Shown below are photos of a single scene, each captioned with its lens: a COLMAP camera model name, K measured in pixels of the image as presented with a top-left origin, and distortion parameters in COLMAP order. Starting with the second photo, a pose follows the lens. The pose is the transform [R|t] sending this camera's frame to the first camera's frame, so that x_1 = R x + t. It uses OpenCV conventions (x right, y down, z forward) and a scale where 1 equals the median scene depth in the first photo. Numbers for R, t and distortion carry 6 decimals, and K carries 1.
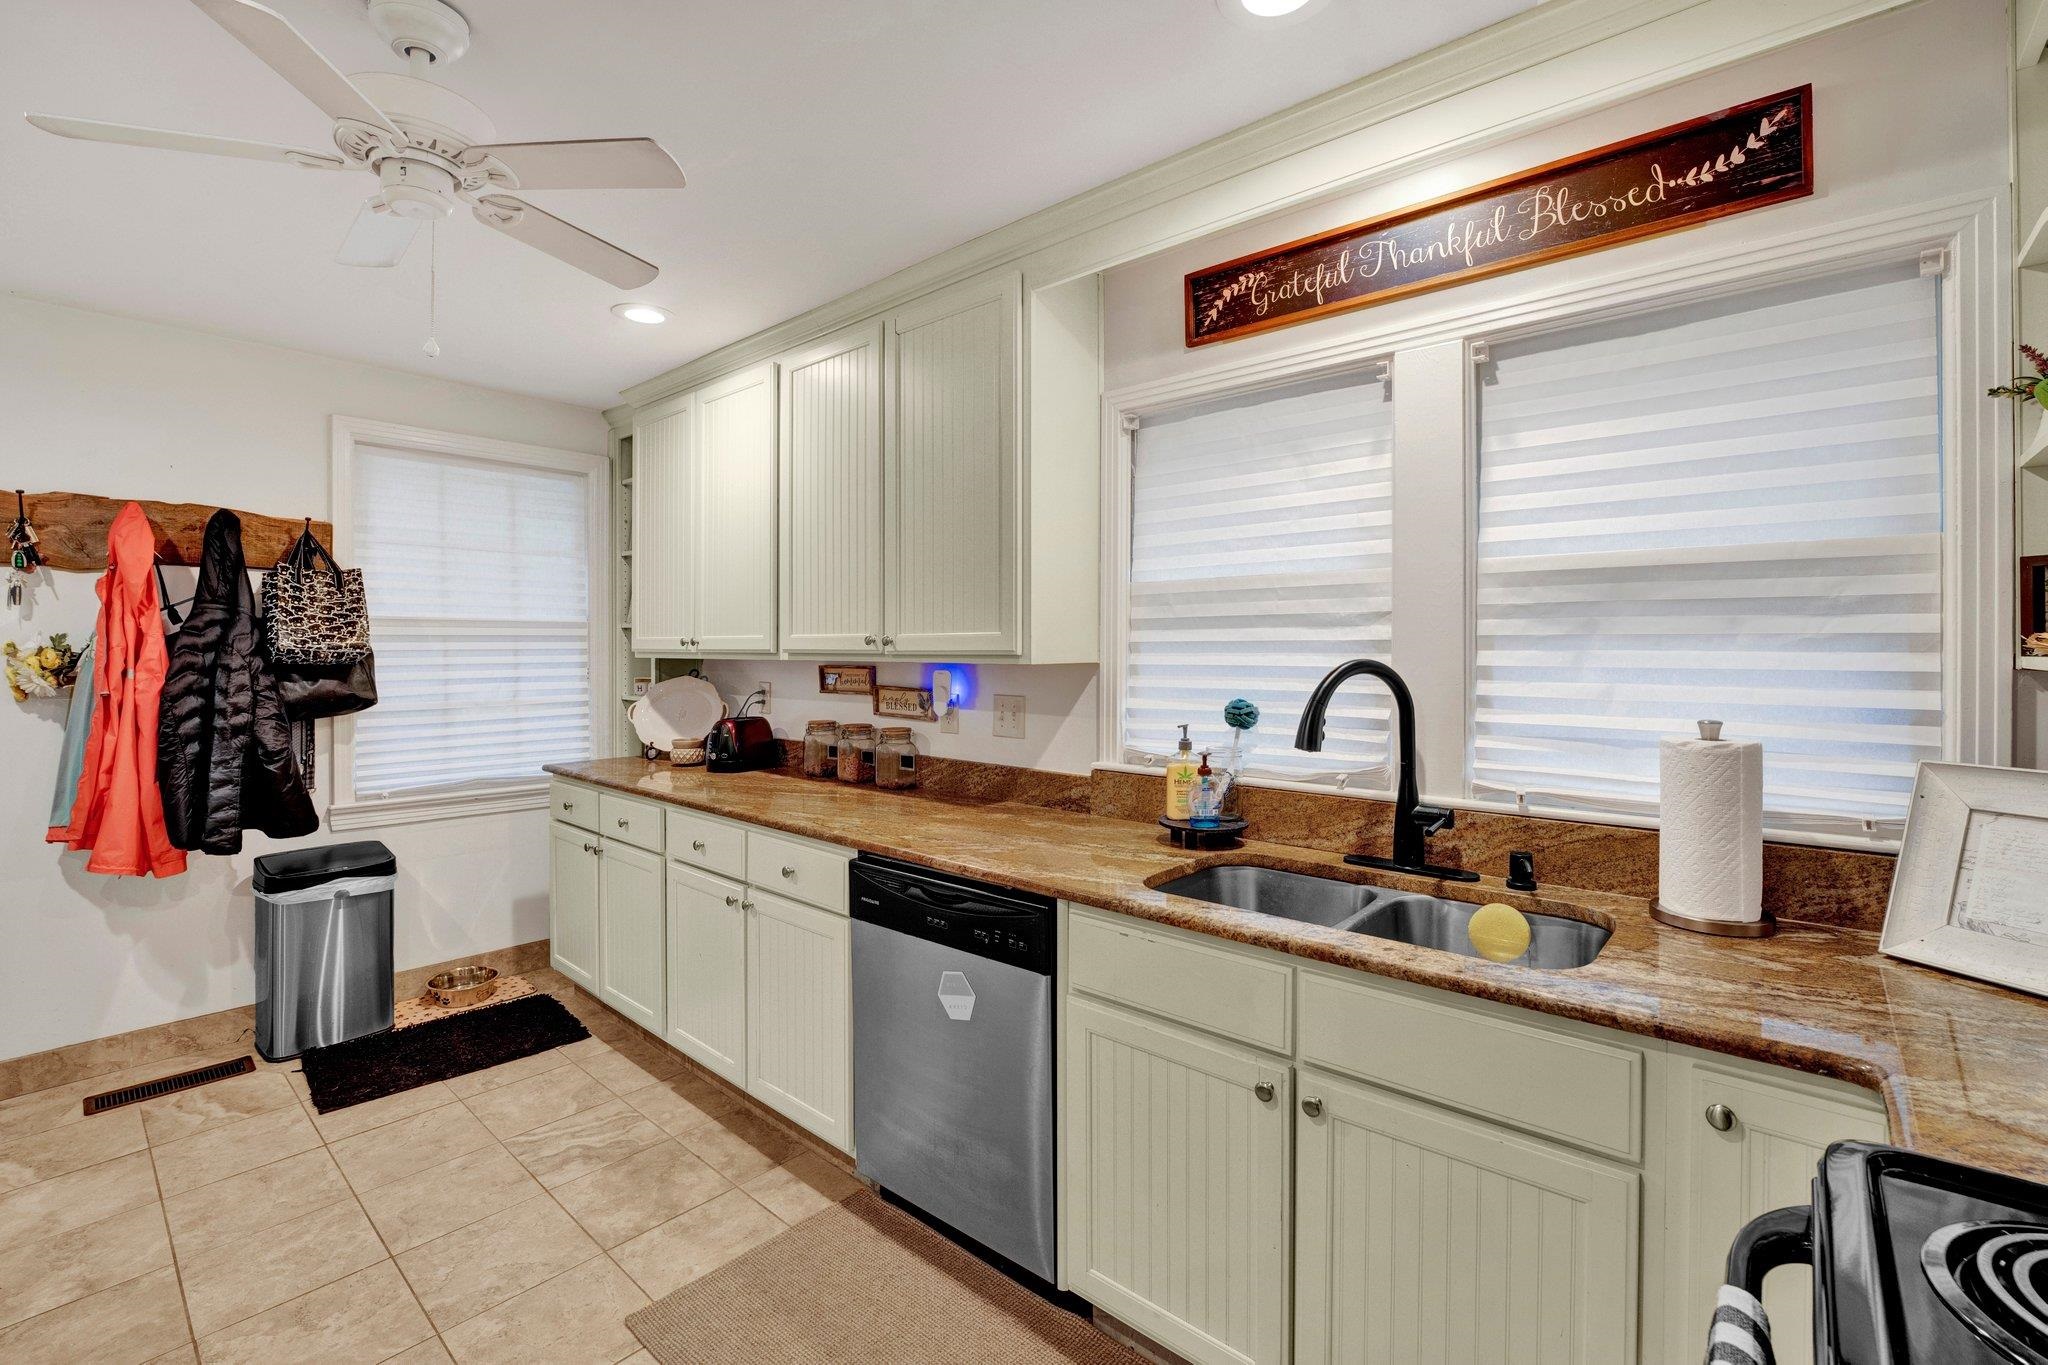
lens RADIAL K [[900.1, 0, 1008.8], [0, 900.1, 642.0], [0, 0, 1]] dist [-0.024076, 0.001789]
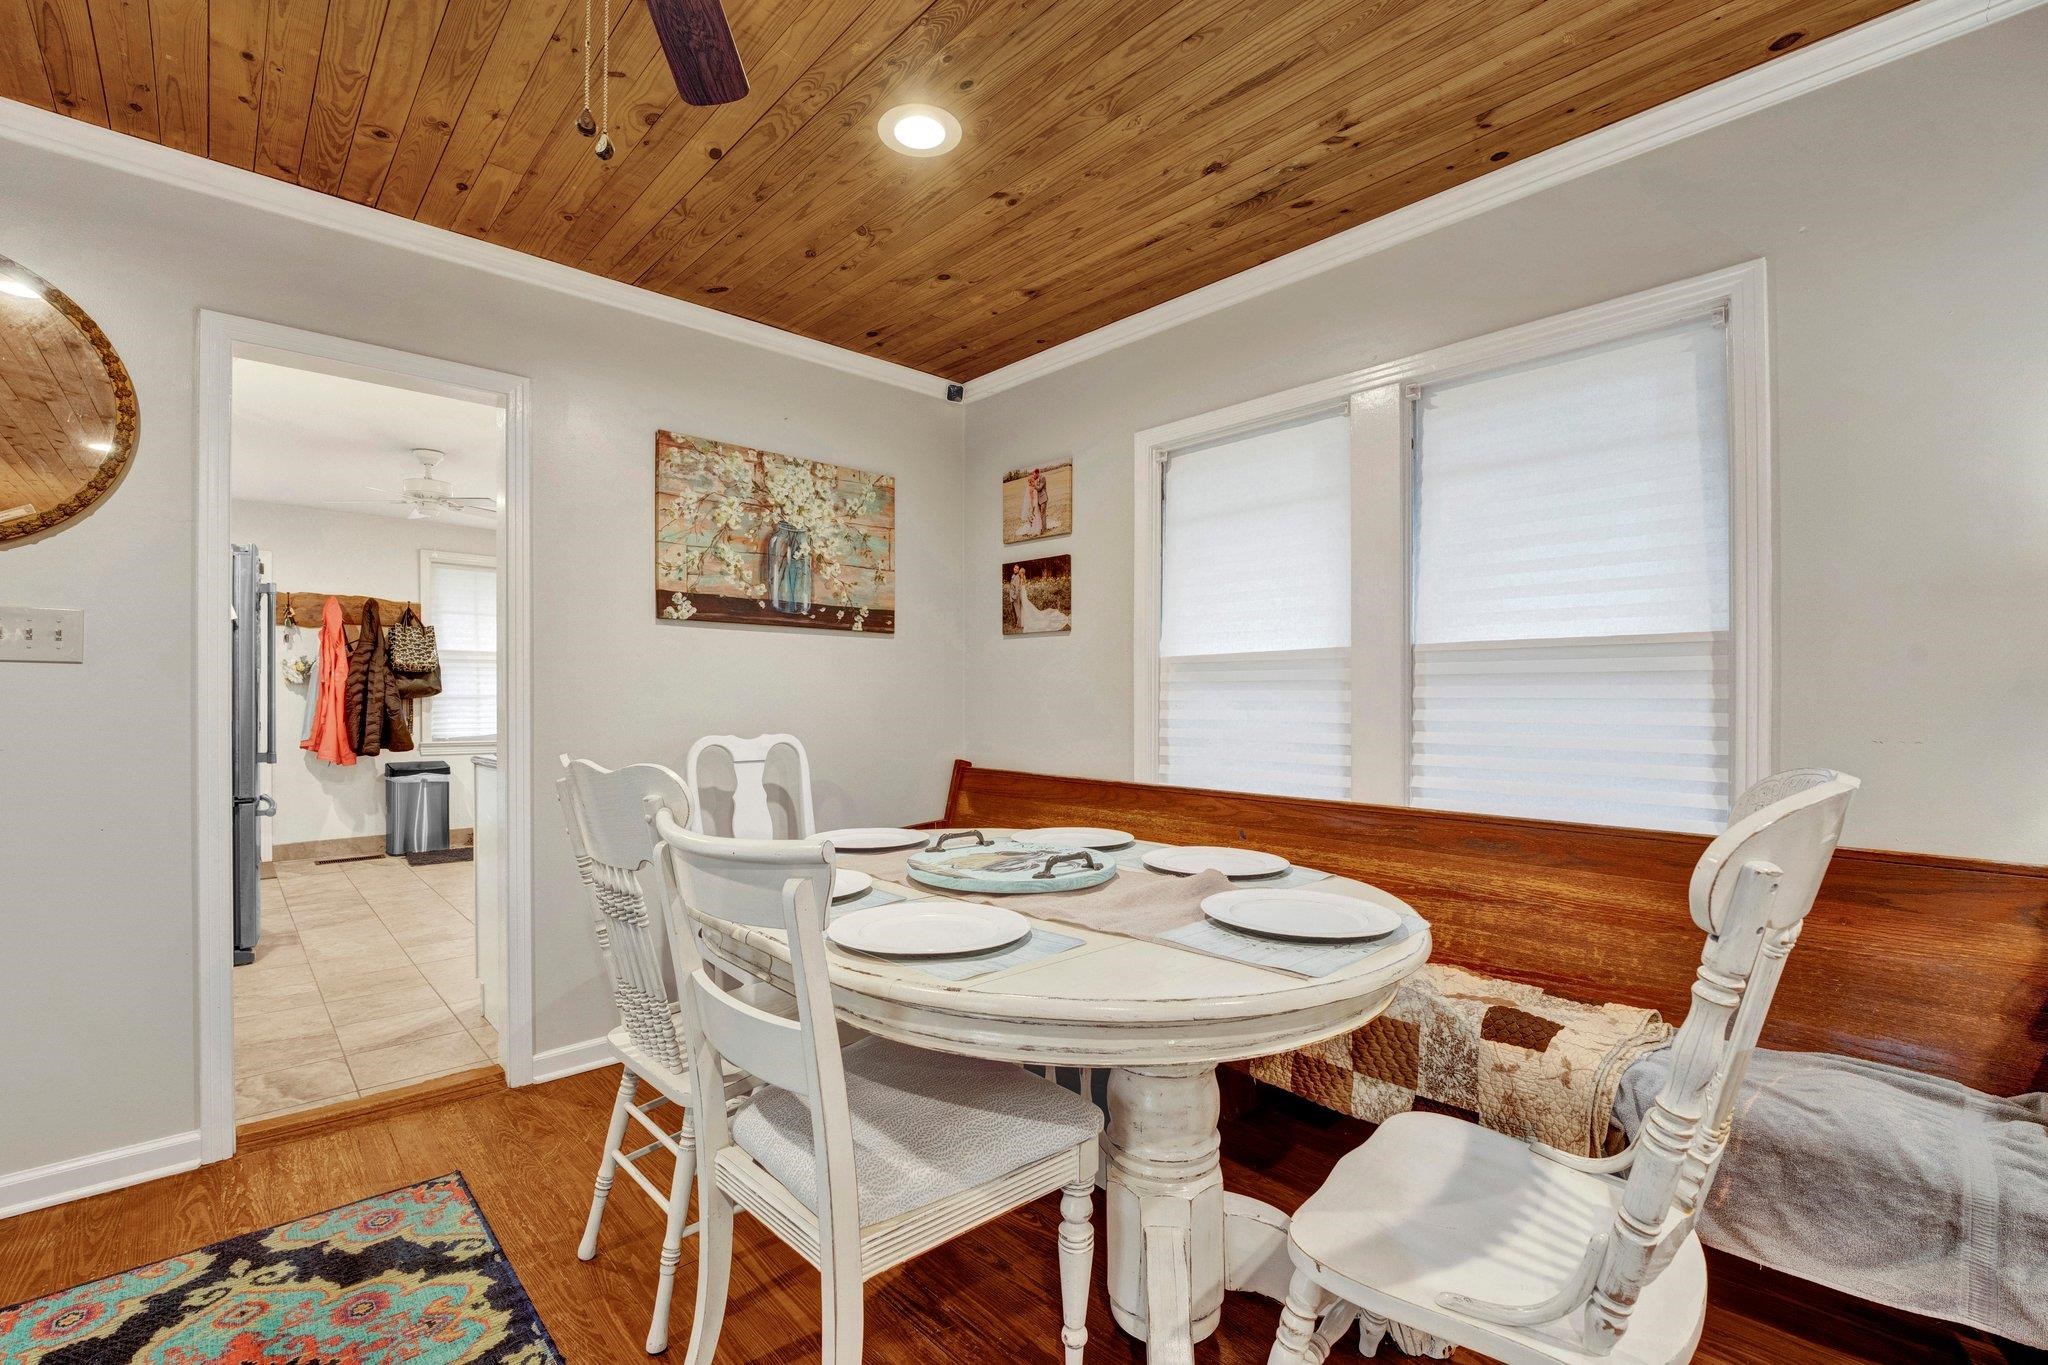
lens RADIAL K [[900.1, 0, 1006.8], [0, 900.1, 707.4], [0, 0, 1]] dist [-0.024076, 0.001789]
pose [[0.994627, 0.001823, -0.103503, 1.048423], [-0.000649, 0.999935, 0.011373, 0.106757], [0.103517, -0.011245, 0.994564, -1.193433]]
